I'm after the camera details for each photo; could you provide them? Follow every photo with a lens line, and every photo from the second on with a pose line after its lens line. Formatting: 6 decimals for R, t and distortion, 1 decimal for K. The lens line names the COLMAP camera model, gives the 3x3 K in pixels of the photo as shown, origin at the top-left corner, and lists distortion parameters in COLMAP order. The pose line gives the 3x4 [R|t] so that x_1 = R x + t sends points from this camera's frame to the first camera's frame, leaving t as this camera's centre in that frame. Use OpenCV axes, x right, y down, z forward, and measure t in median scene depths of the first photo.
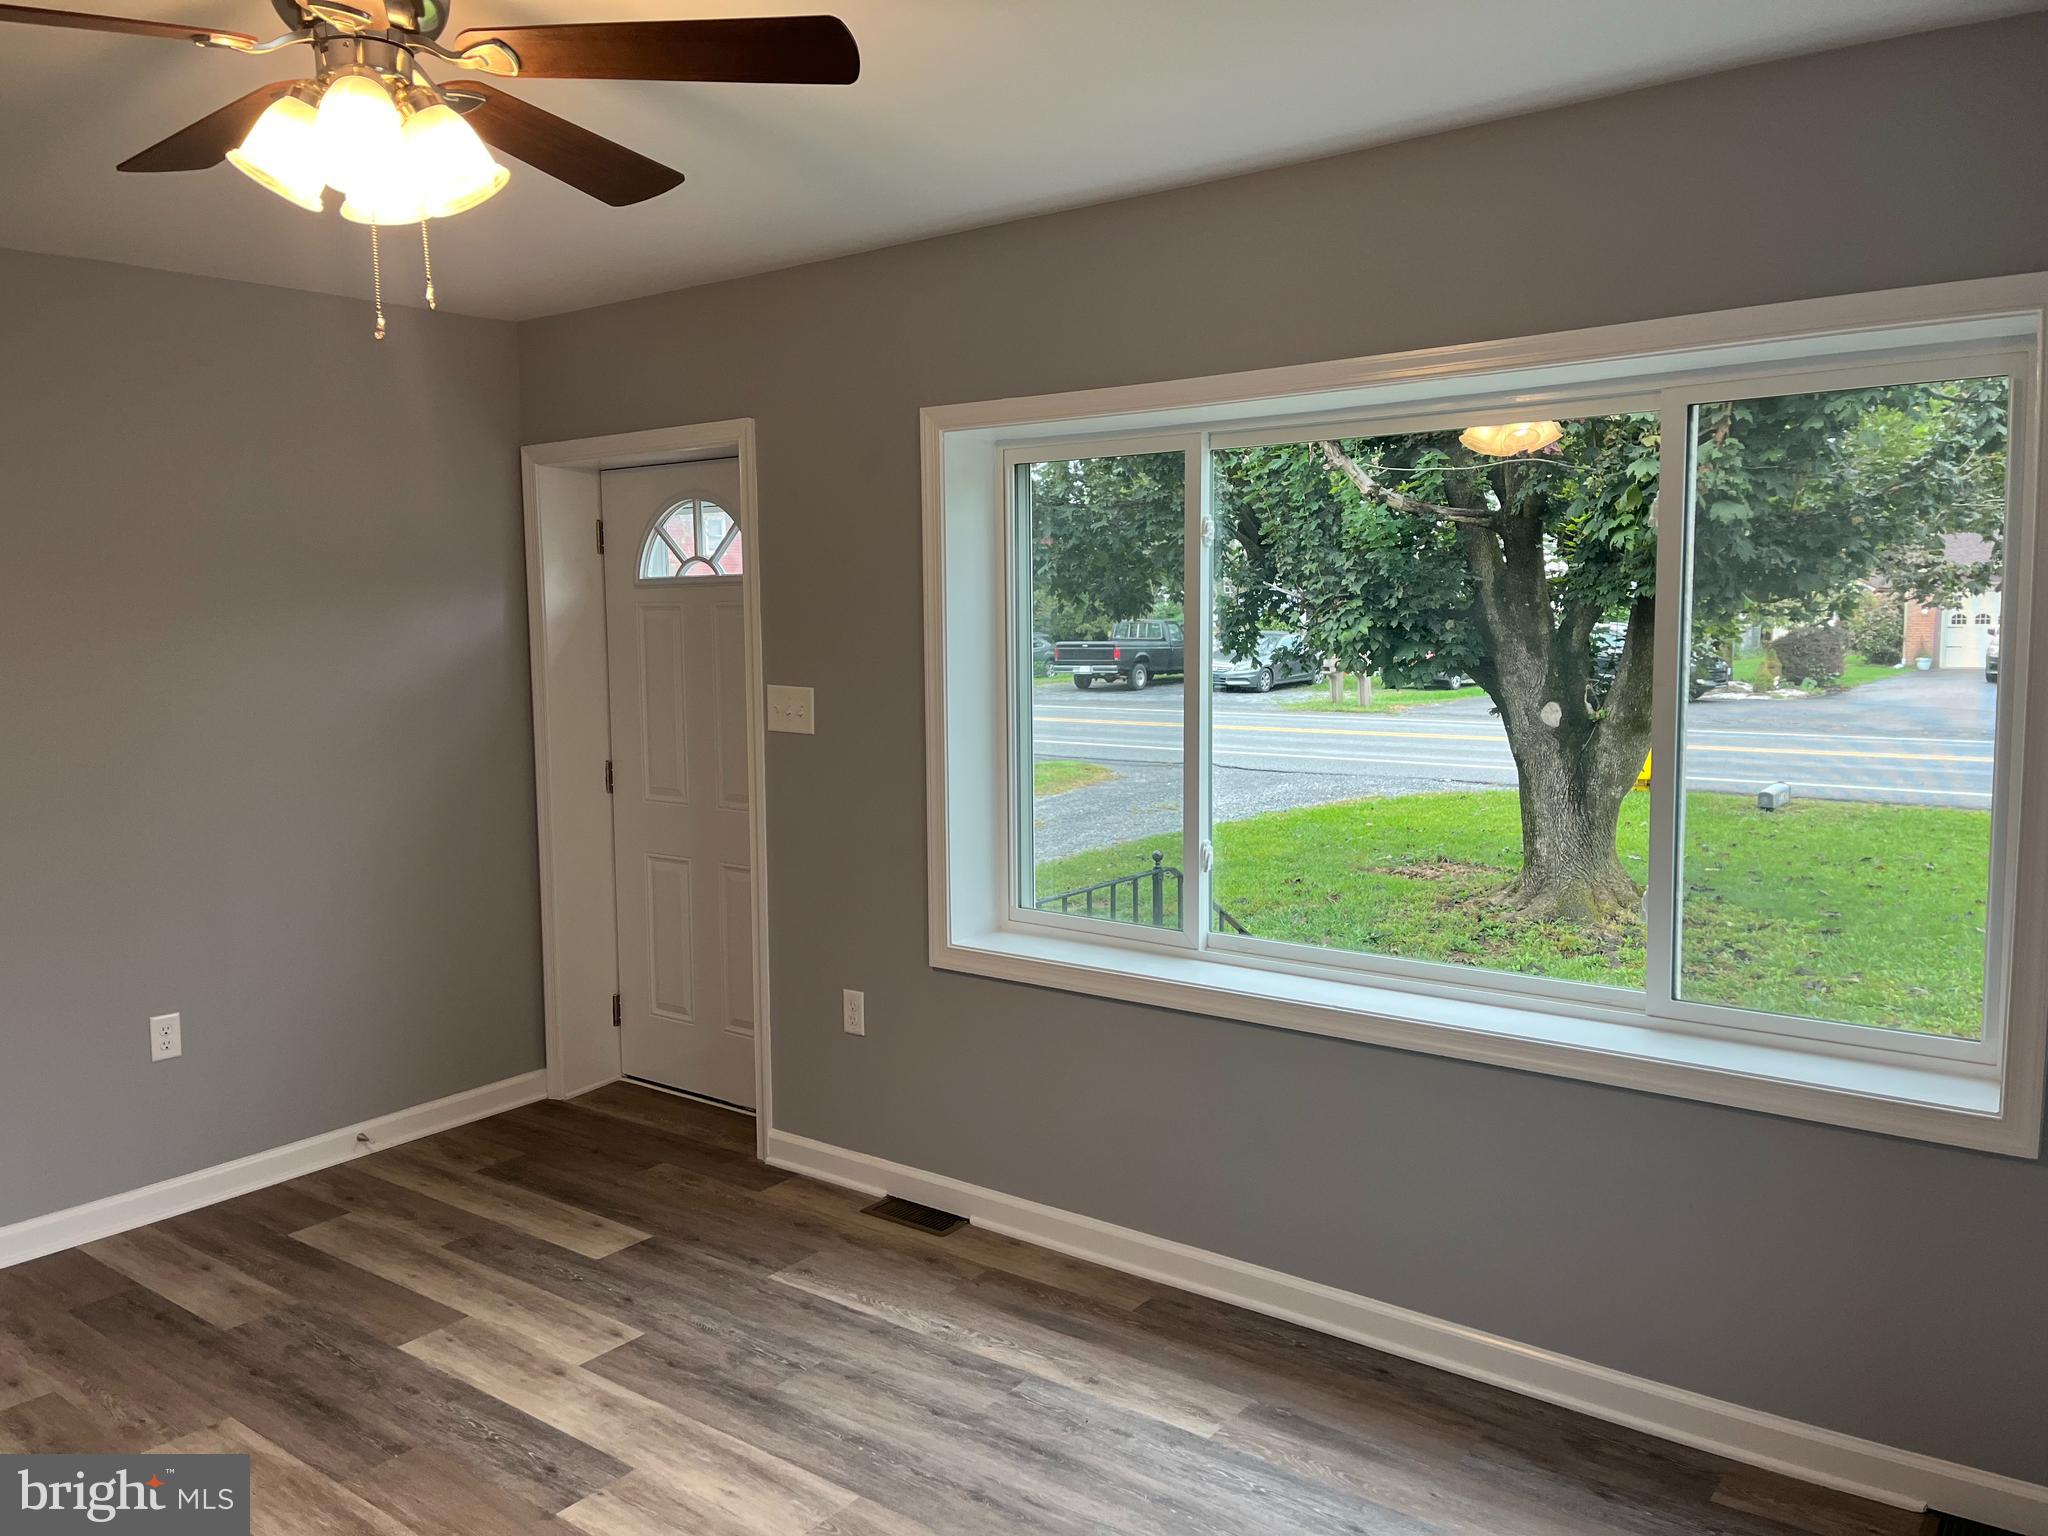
lens RADIAL K [[1557.6, 0, 1007.4], [0, 1557.6, 753.9], [0, 0, 1]] dist [0.059341, -0.056442]
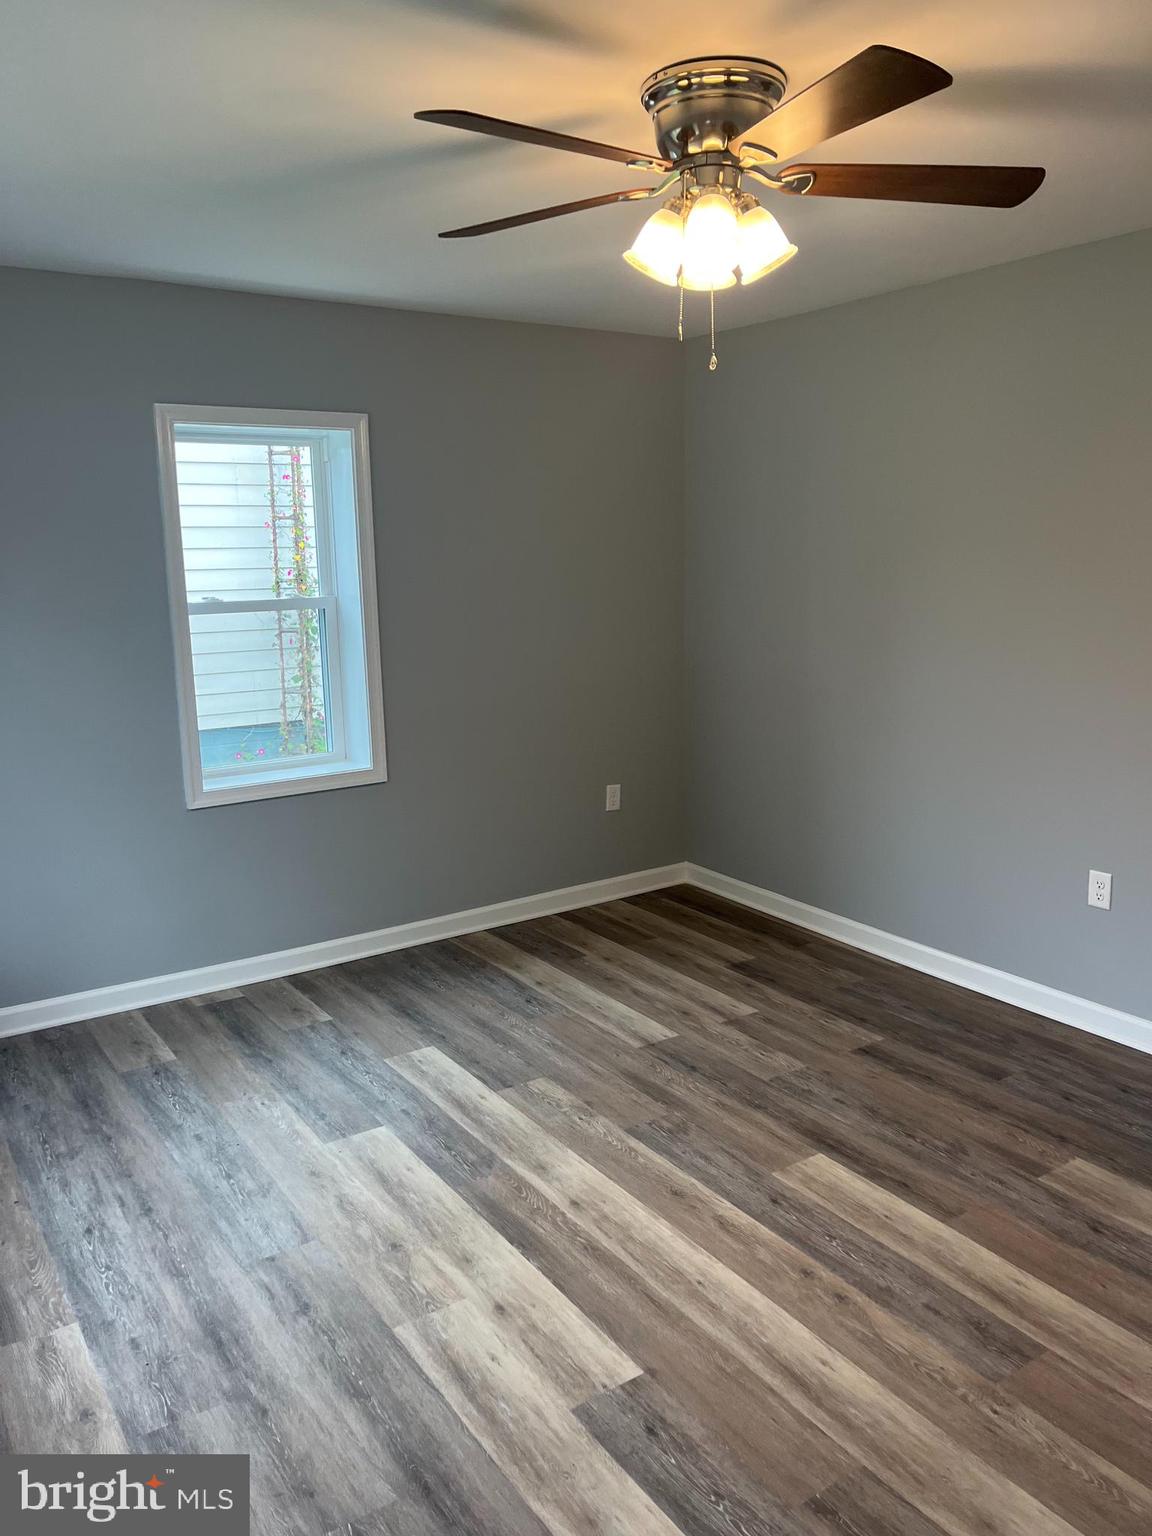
lens RADIAL K [[1168.2, 0, 566.7], [0, 1168.2, 769.1], [0, 0, 1]] dist [0.059341, -0.056442]
pose [[-0.948713, -0.032172, 0.314498, -0.454517], [0.055614, 0.962310, 0.266207, -0.144830], [-0.311209, 0.270044, -0.911167, 1.564154]]
